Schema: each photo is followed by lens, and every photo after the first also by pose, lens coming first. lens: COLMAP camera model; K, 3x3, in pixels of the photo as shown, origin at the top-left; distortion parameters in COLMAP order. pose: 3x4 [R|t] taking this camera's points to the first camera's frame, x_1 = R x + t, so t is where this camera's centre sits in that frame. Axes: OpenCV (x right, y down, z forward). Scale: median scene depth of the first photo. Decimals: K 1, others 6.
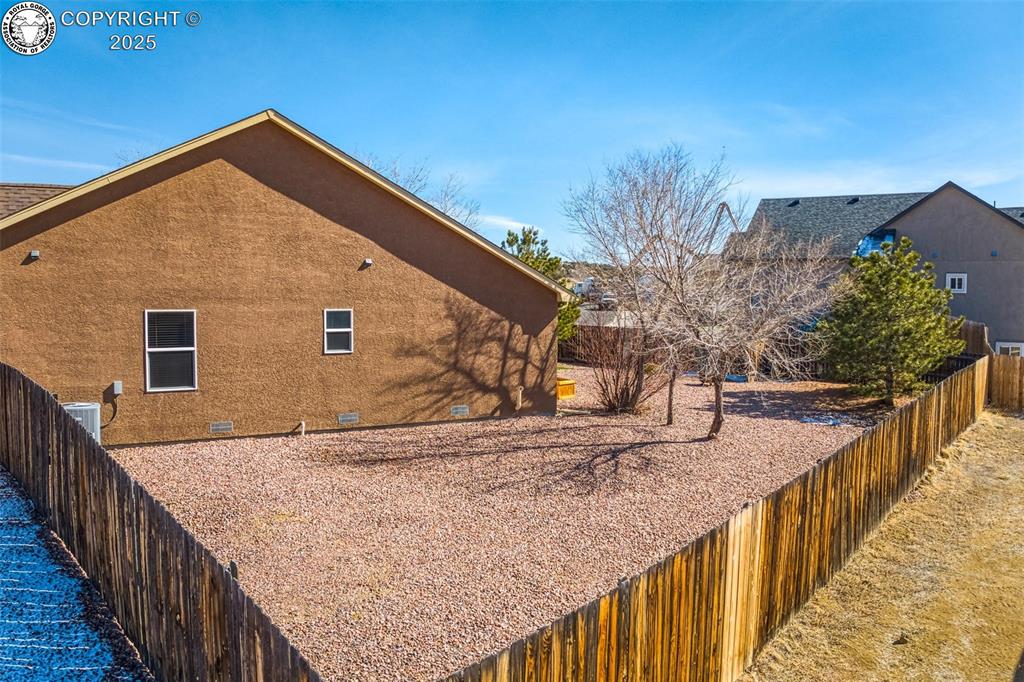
lens RADIAL K [[765.4, 0, 512.0], [0, 765.4, 341.0], [0, 0, 1]] dist [-0.094199, -0.006022]
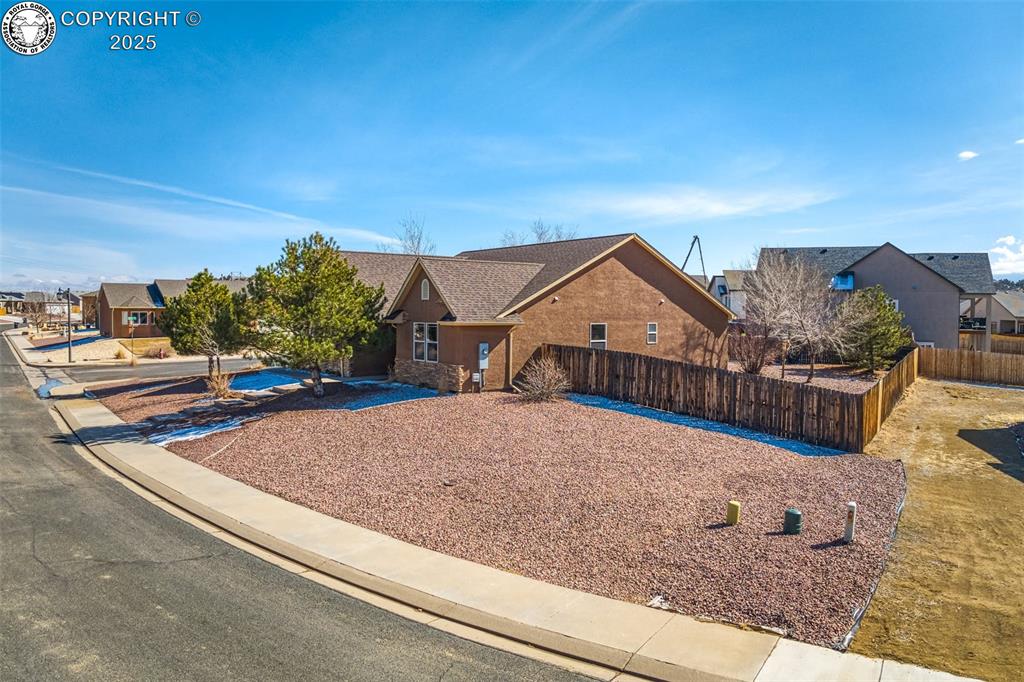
lens RADIAL K [[765.4, 0, 512.0], [0, 765.4, 341.0], [0, 0, 1]] dist [-0.094199, -0.006022]
pose [[0.993127, -0.004821, 0.116941, -0.617097], [0.006723, 0.999851, -0.015880, 0.028423], [-0.116847, 0.016557, 0.993012, -0.774066]]
